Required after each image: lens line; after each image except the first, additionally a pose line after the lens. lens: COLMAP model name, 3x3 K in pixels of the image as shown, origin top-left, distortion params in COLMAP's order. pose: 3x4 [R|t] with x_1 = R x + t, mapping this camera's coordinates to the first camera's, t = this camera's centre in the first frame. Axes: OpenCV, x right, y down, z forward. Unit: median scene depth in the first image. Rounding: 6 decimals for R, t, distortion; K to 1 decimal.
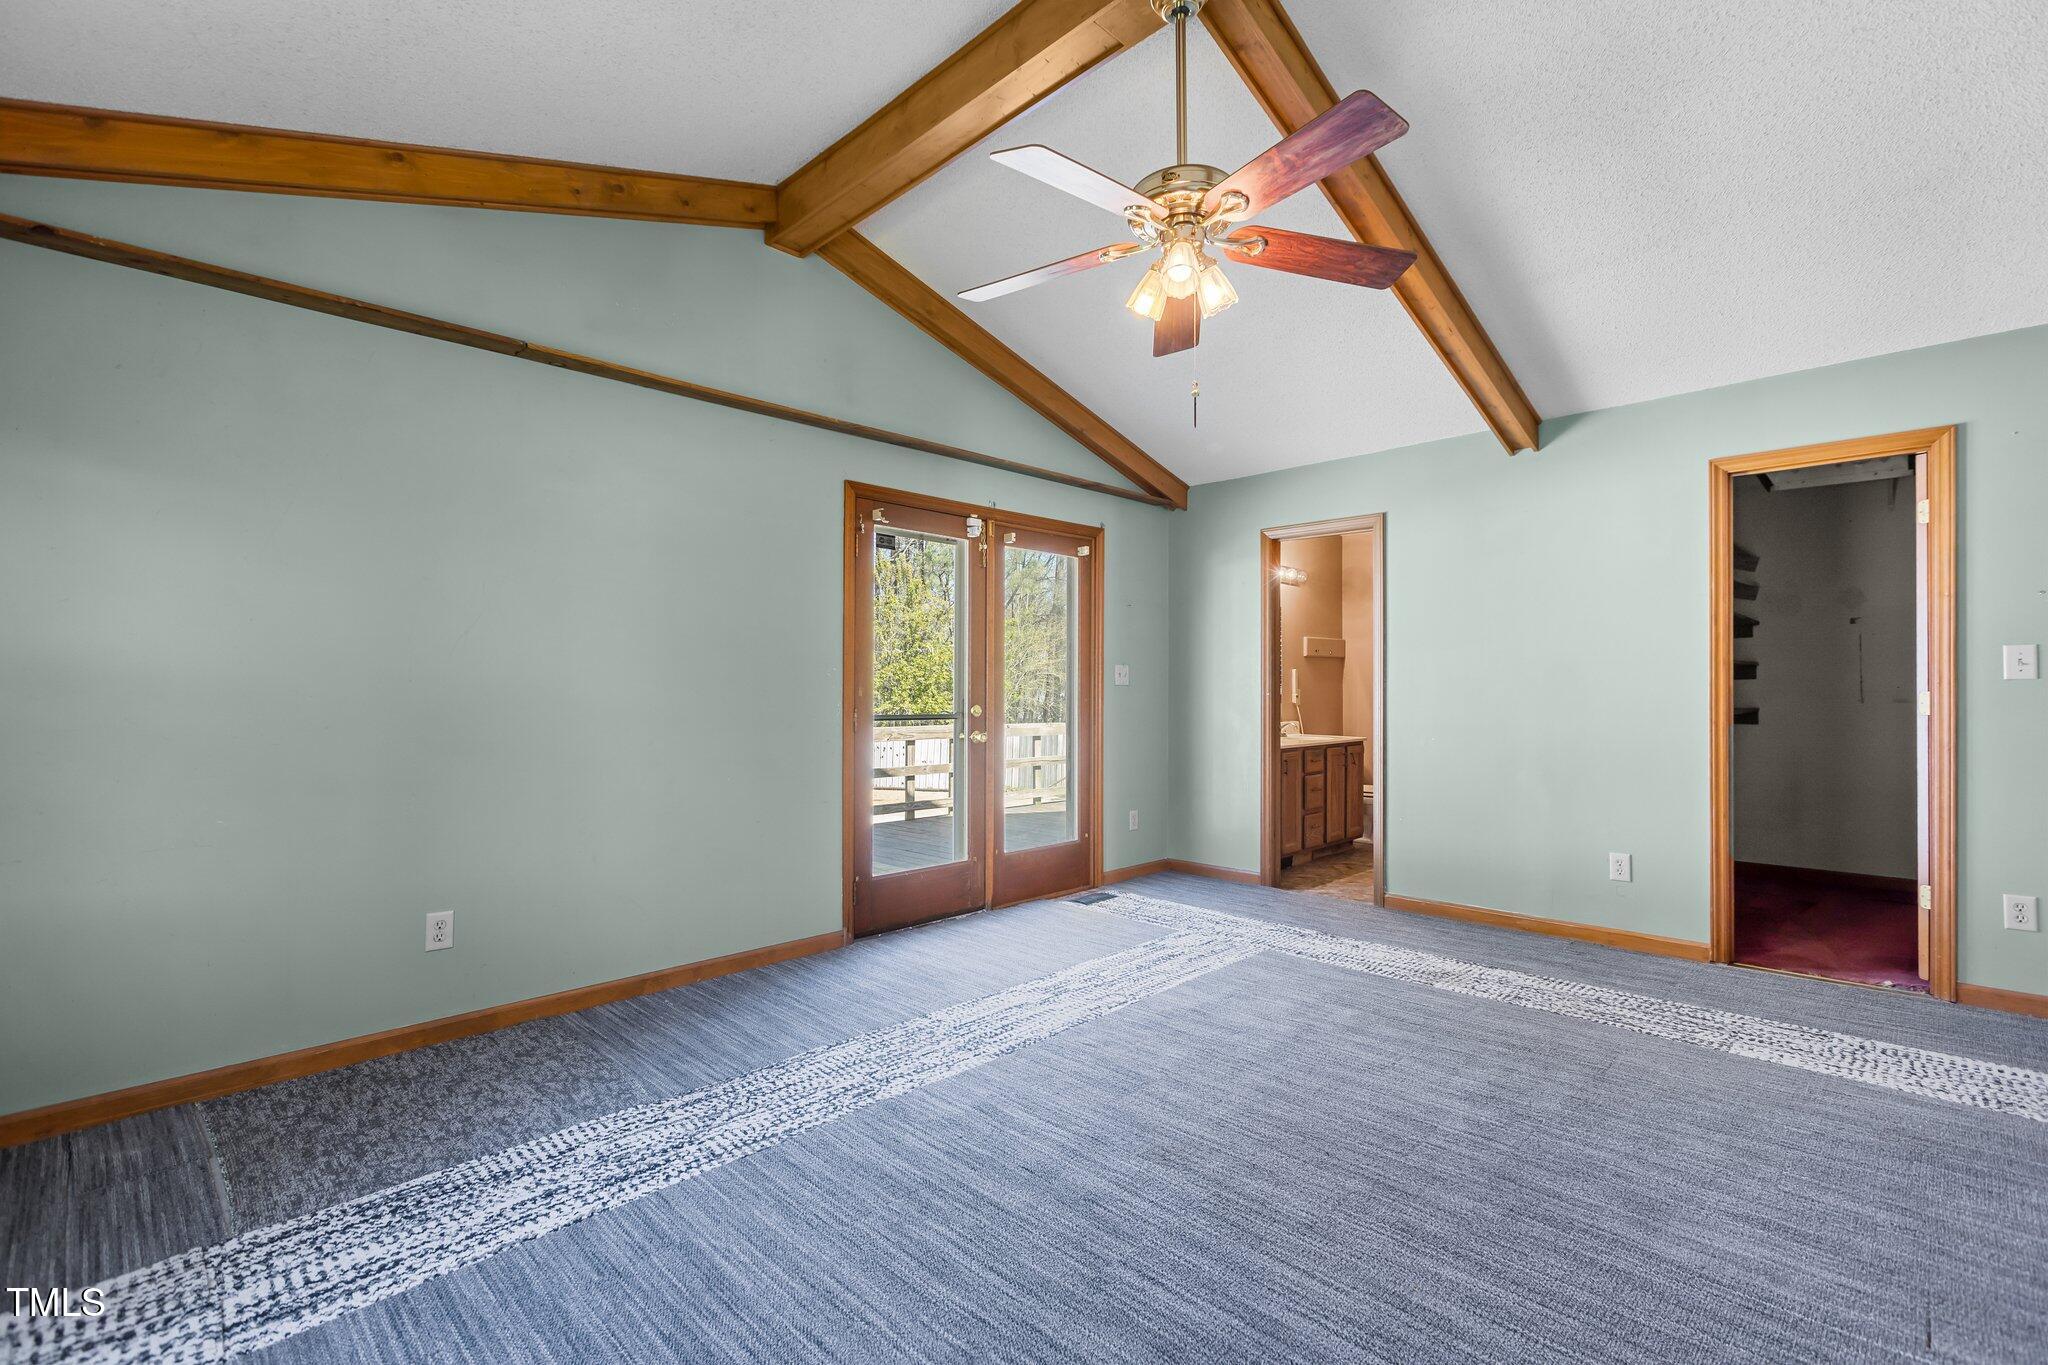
lens RADIAL K [[904.5, 0, 1020.9], [0, 904.5, 700.5], [0, 0, 1]] dist [0.000545, -0.000325]
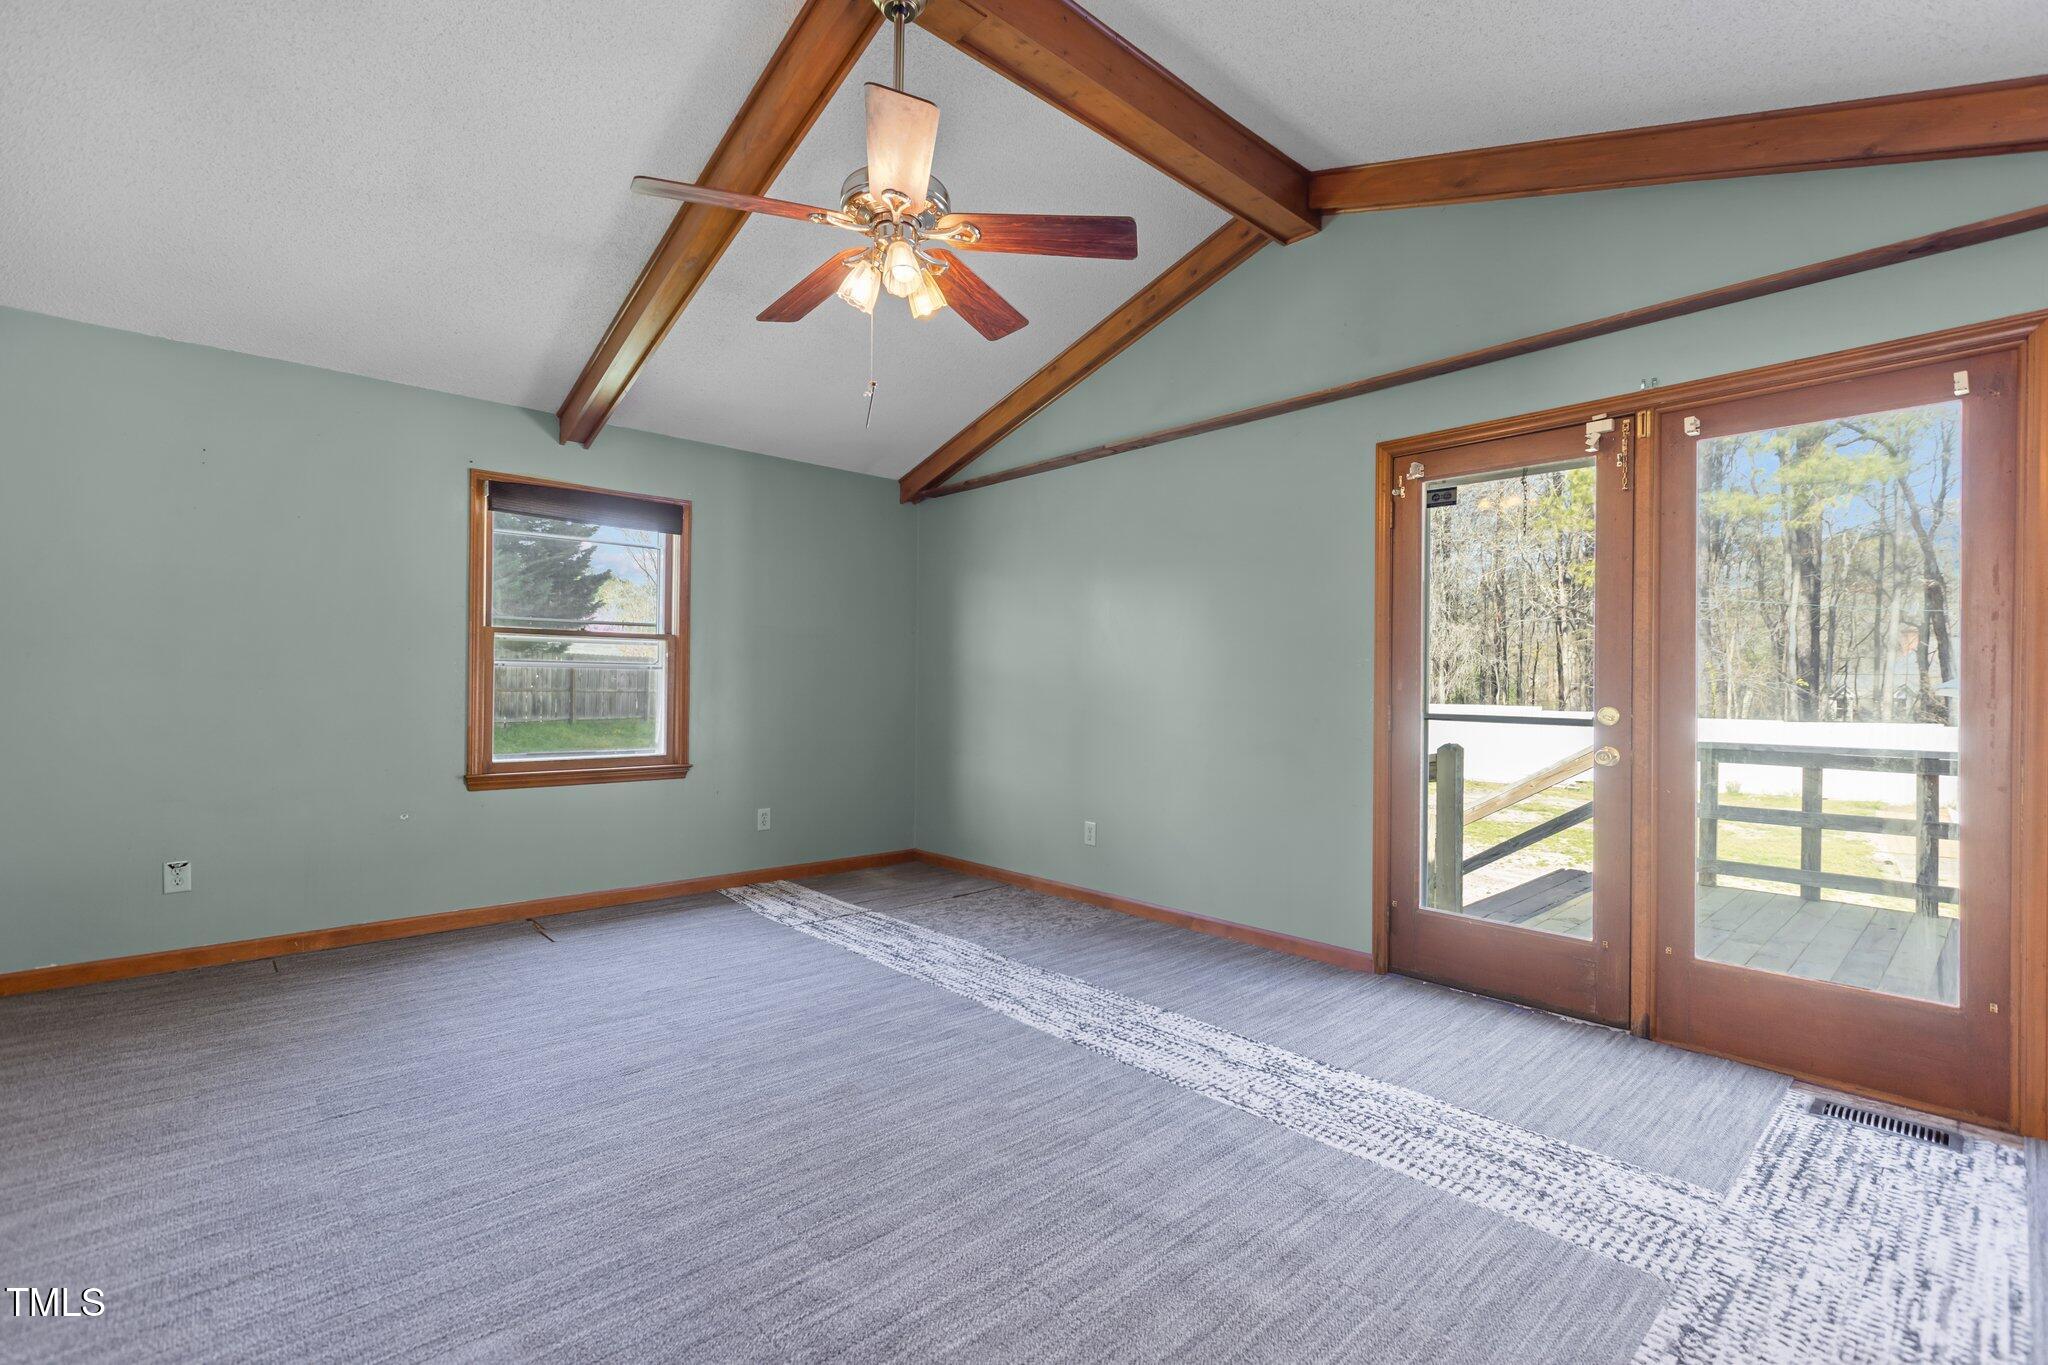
lens RADIAL K [[904.5, 0, 1020.9], [0, 904.5, 700.5], [0, 0, 1]] dist [0.000545, -0.000325]
pose [[-0.033388, 0.019424, -0.999254, 0.829257], [-0.017611, 0.999644, 0.020020, -0.006876], [0.999287, 0.018266, -0.033034, 0.816877]]
